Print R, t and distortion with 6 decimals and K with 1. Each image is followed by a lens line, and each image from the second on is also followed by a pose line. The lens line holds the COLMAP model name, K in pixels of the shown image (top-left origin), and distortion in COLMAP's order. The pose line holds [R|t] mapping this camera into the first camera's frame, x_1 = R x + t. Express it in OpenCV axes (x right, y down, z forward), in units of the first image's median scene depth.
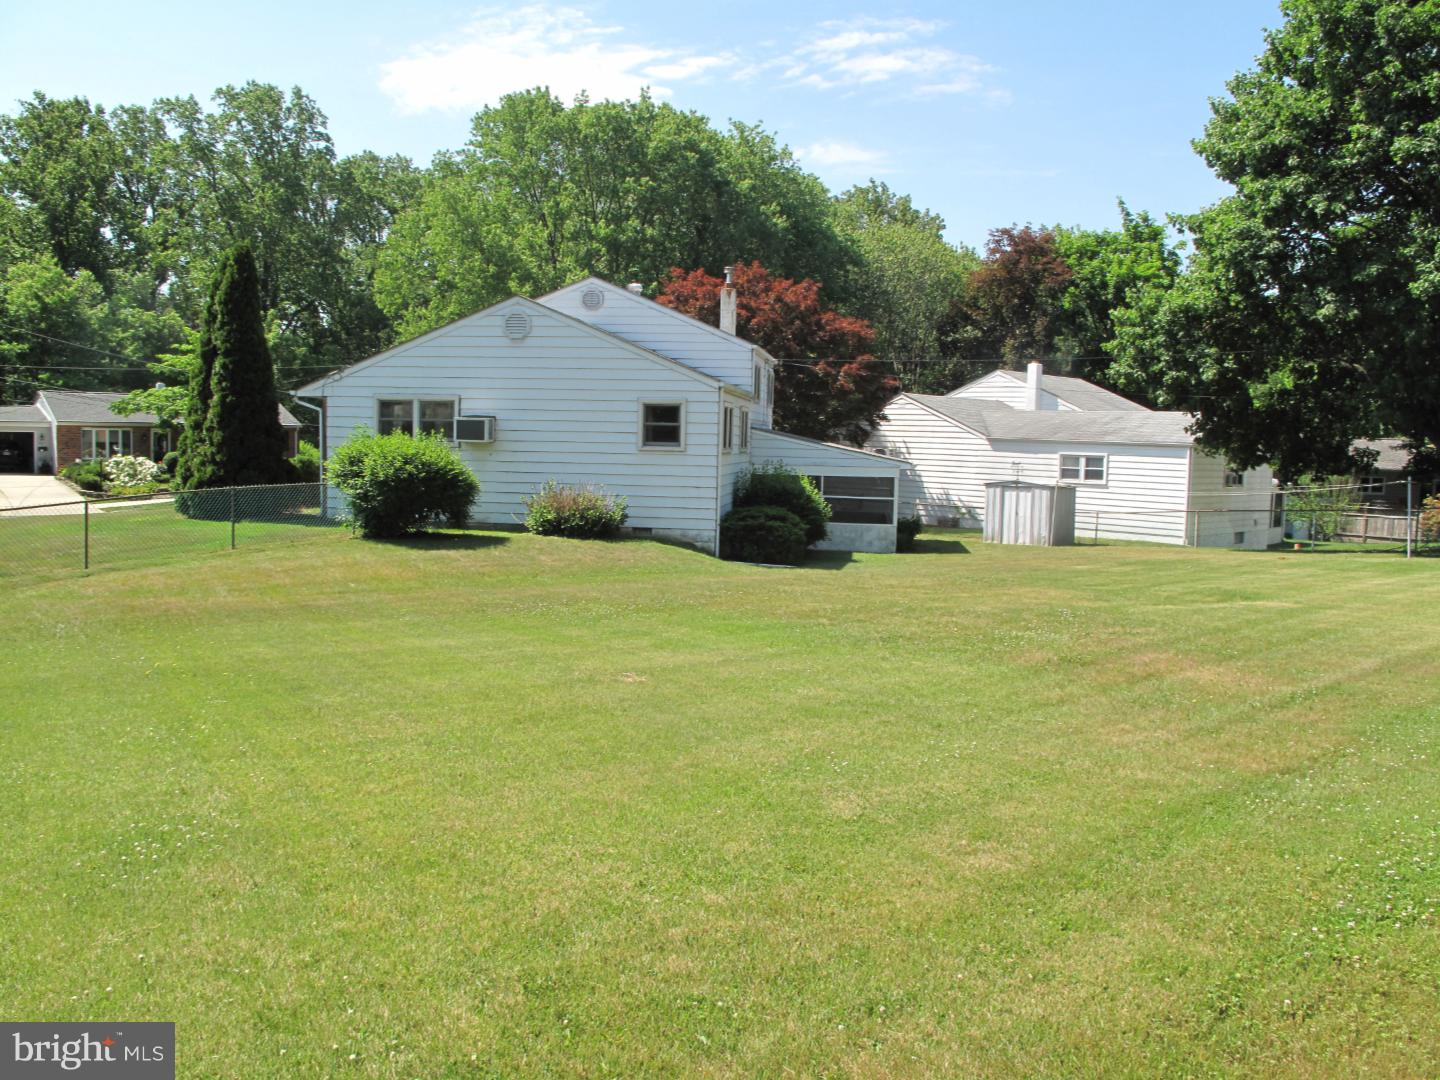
lens RADIAL K [[1194.8, 0, 720.0], [0, 1194.8, 540.0], [0, 0, 1]] dist [-0.137841, 0.101741]
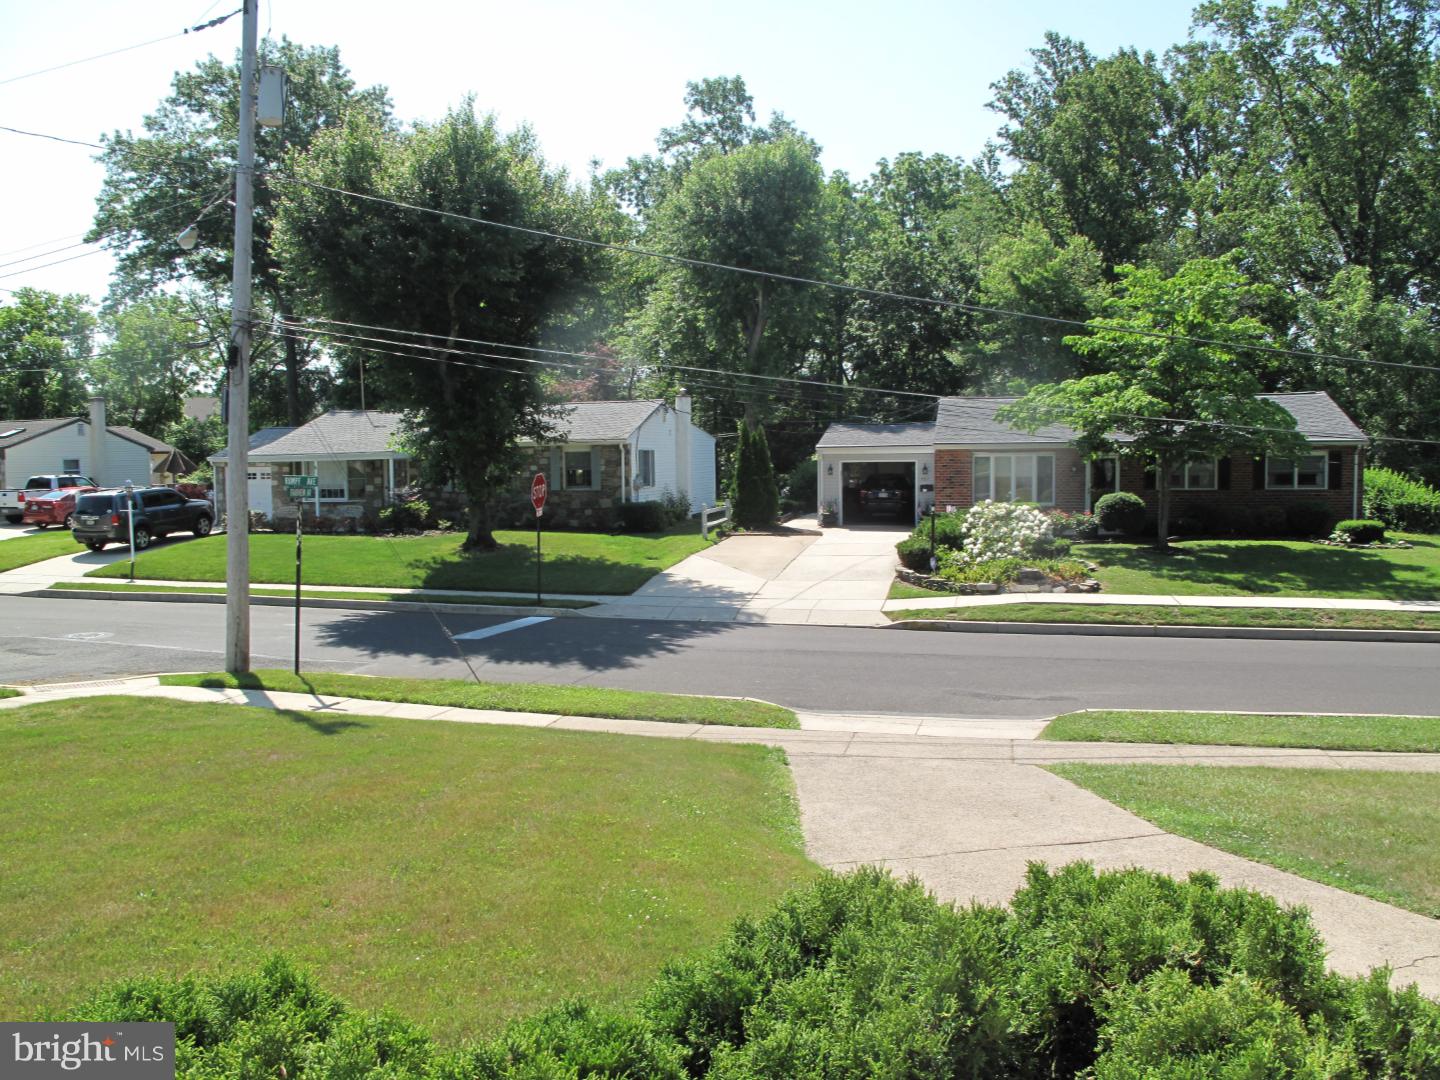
lens RADIAL K [[1194.8, 0, 720.0], [0, 1194.8, 540.0], [0, 0, 1]] dist [-0.137841, 0.101741]
pose [[0.611107, 0.027573, -0.791067, -0.096303], [-0.043150, 0.999068, 0.001489, -0.032570], [0.790371, 0.033224, 0.611727, 0.357715]]
